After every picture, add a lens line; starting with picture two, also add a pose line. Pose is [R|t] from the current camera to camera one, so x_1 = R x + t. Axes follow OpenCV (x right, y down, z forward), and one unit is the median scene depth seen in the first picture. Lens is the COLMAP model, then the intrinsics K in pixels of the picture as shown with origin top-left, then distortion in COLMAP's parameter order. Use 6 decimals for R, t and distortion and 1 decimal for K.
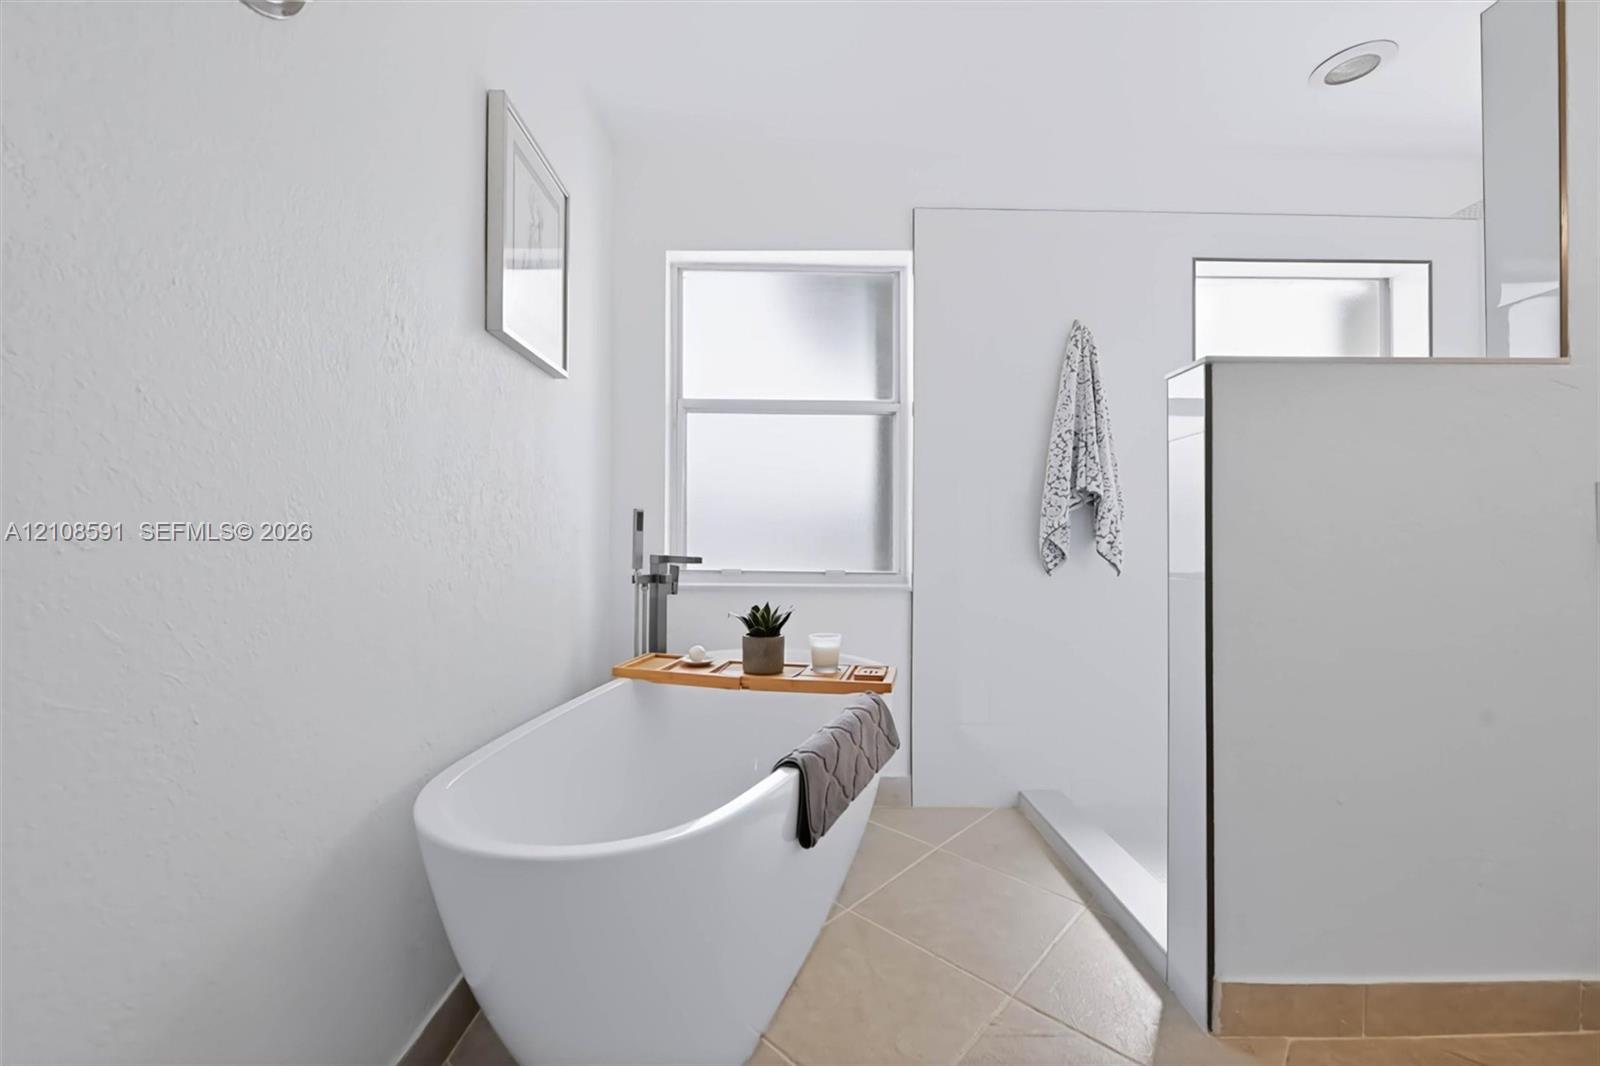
lens RADIAL K [[639.4, 0, 793.4], [0, 639.4, 534.2], [0, 0, 1]] dist [-0.000990, -0.000075]
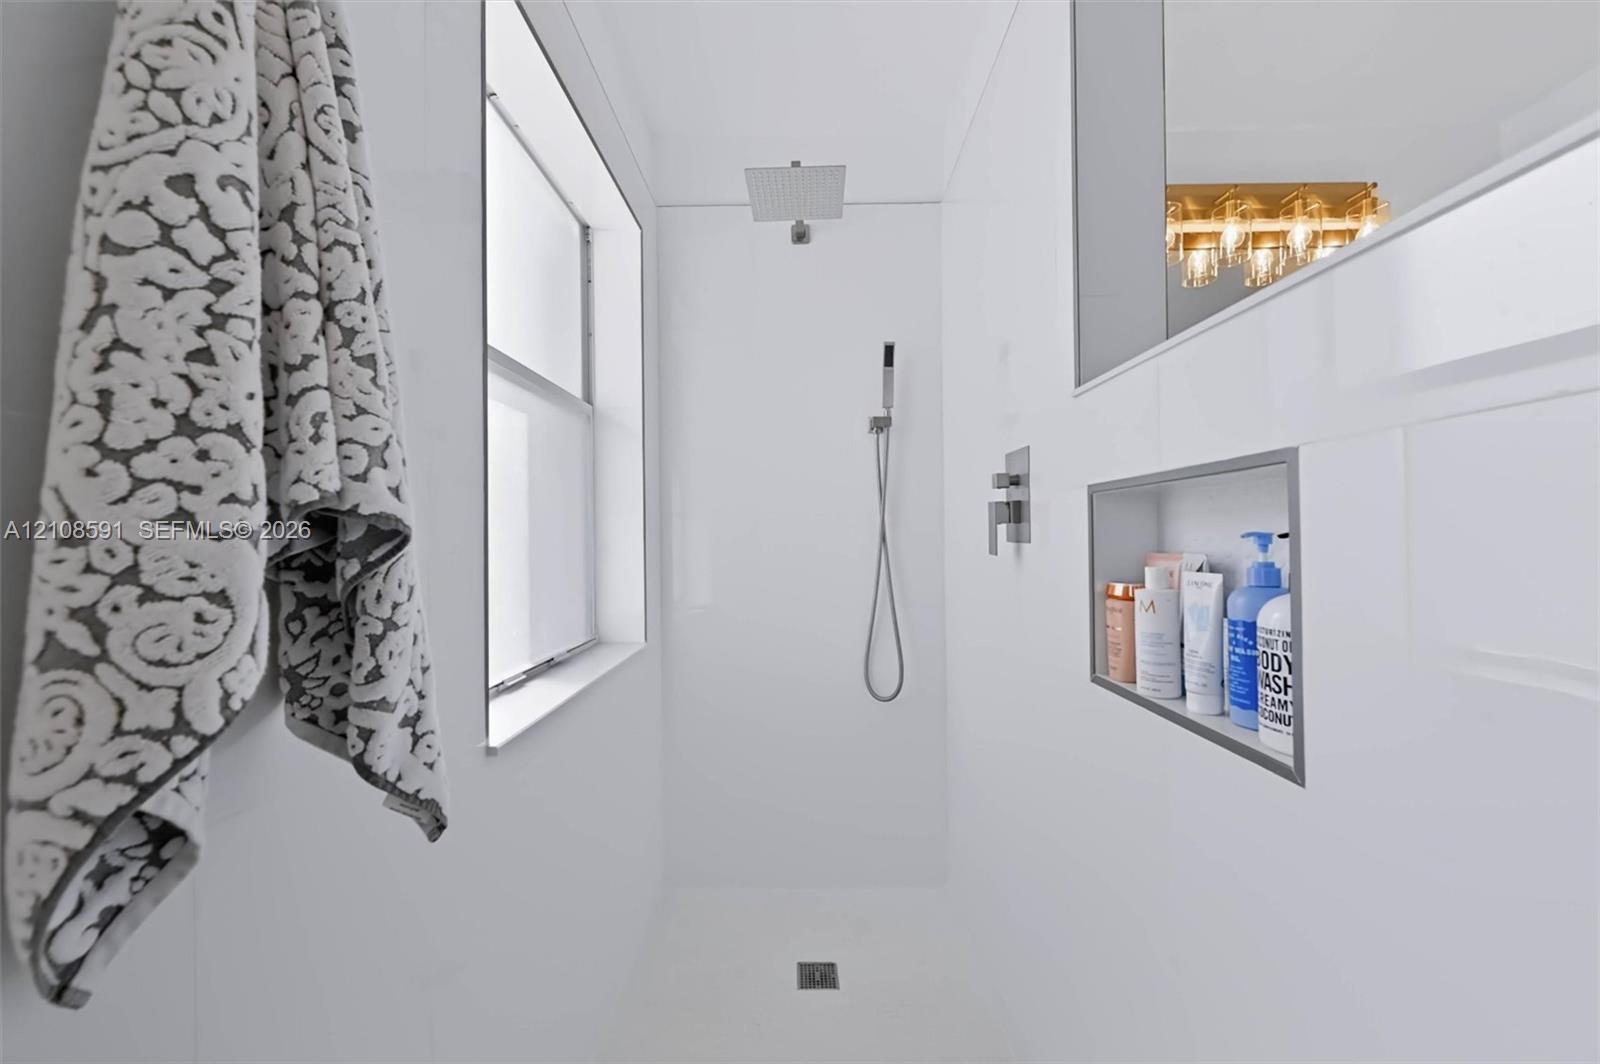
lens RADIAL K [[639.4, 0, 793.4], [0, 639.4, 533.2], [0, 0, 1]] dist [-0.000990, -0.000075]
pose [[0.037636, -0.000200, 0.999291, 0.266795], [0.004036, 0.999992, 0.000048, -0.062354], [-0.999283, 0.004031, 0.037637, 0.886137]]
